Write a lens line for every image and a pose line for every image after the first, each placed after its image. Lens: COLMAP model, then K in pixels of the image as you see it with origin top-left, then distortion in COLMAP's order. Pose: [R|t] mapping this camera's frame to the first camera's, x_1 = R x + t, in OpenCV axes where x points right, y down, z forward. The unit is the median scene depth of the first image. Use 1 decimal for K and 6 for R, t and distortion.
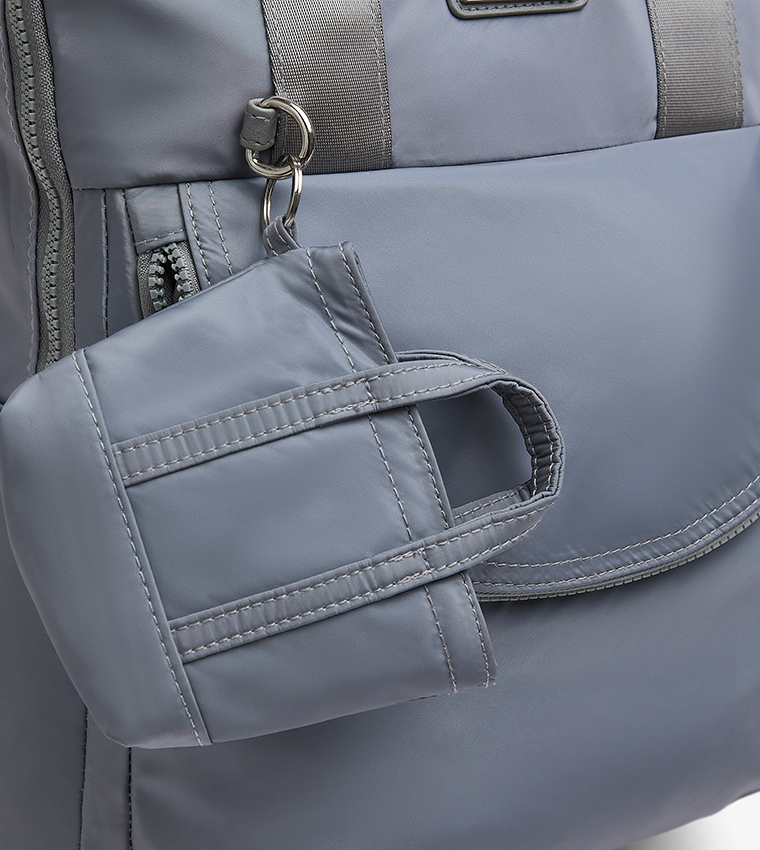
lens RADIAL K [[1316.6, 0, 329.6], [0, 1316.6, 426.0], [0, 0, 1]] dist [0.041691, 0.069091]
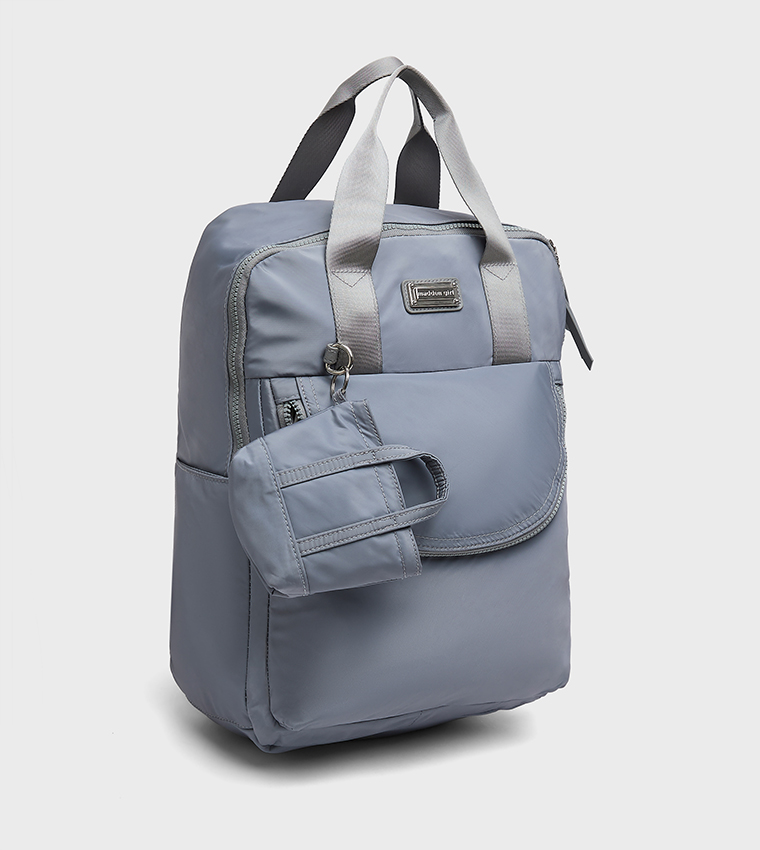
lens RADIAL K [[1567.3, 0, 380.0], [0, 1567.3, 425.0], [0, 0, 1]] dist [-0.002530, -0.016735]
pose [[0.997054, 0.026959, 0.071807, -0.179417], [-0.014208, 0.984908, -0.172495, 0.441441], [-0.075373, 0.170967, 0.982390, -2.024481]]
